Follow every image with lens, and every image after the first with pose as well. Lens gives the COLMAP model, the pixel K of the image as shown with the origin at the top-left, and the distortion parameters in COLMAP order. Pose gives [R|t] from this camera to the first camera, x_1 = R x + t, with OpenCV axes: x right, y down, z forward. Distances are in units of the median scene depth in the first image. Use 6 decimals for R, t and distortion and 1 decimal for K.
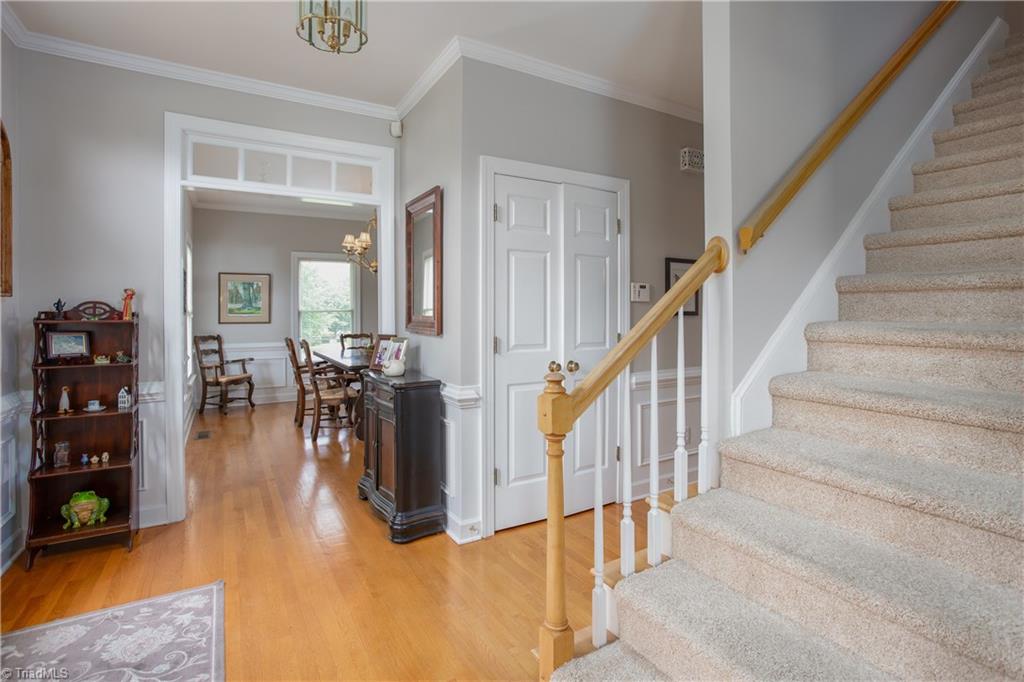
lens RADIAL K [[492.5, 0, 523.7], [0, 492.5, 317.3], [0, 0, 1]] dist [-0.023395, 0.010760]
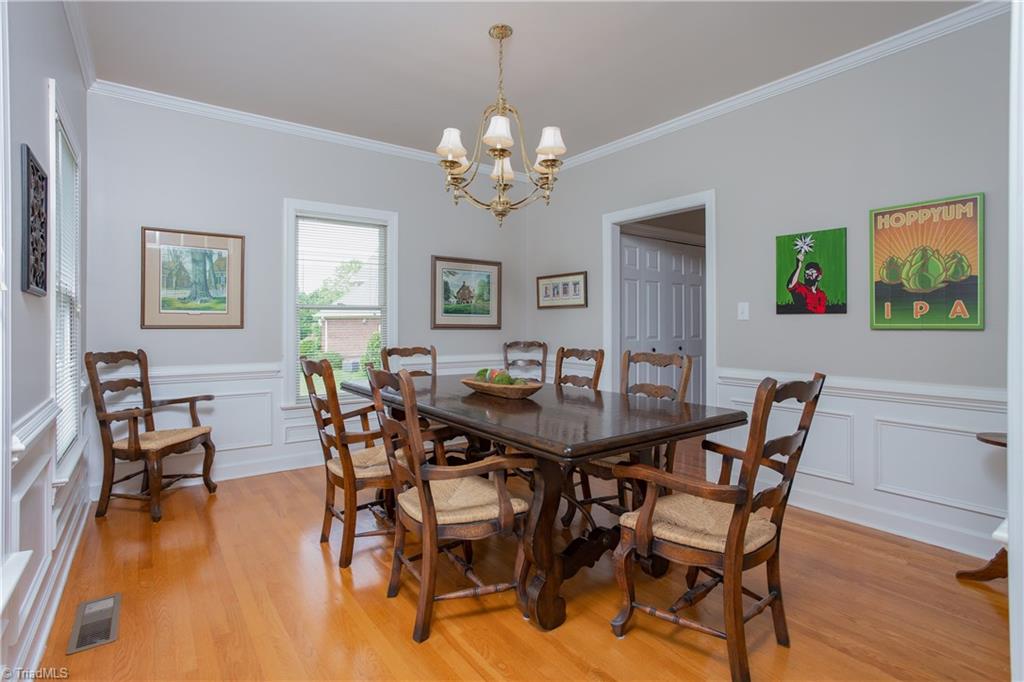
lens RADIAL K [[492.5, 0, 510.6], [0, 492.5, 332.0], [0, 0, 1]] dist [-0.023395, 0.010760]
pose [[0.995871, -0.001607, 0.090764, -0.294456], [0.002104, 0.999983, -0.005381, 0.020506], [-0.090754, 0.005550, 0.995858, 0.471168]]
